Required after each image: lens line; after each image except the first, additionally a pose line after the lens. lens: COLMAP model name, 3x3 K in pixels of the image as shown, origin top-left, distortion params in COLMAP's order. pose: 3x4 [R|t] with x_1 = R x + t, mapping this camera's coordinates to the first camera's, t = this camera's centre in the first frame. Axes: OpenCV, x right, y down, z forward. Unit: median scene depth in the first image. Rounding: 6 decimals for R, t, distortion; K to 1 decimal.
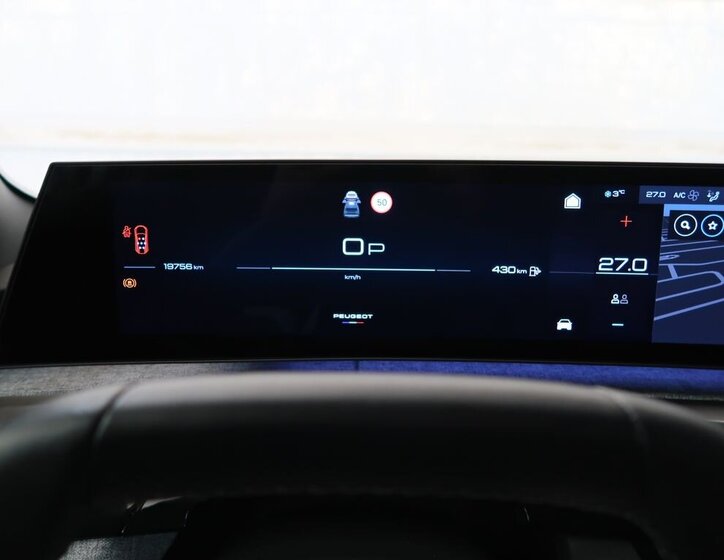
lens RADIAL K [[716.7, 0, 330.7], [0, 716.7, 345.4], [0, 0, 1]] dist [-0.027754, 0.000000]
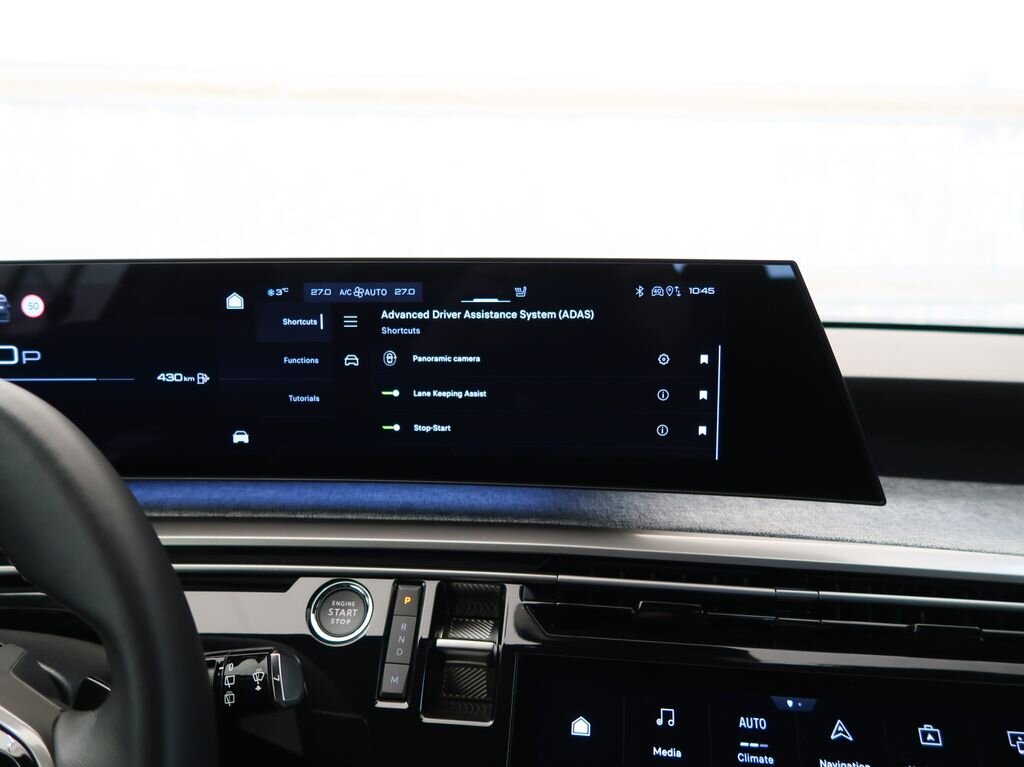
lens RADIAL K [[851.5, 0, 512.8], [0, 851.5, 386.6], [0, 0, 1]] dist [0.004864, -0.000522]
pose [[0.999818, -0.016796, 0.009020, 0.665082], [0.017617, 0.994798, -0.100332, 0.021220], [-0.007288, 0.100473, 0.994913, -0.070743]]
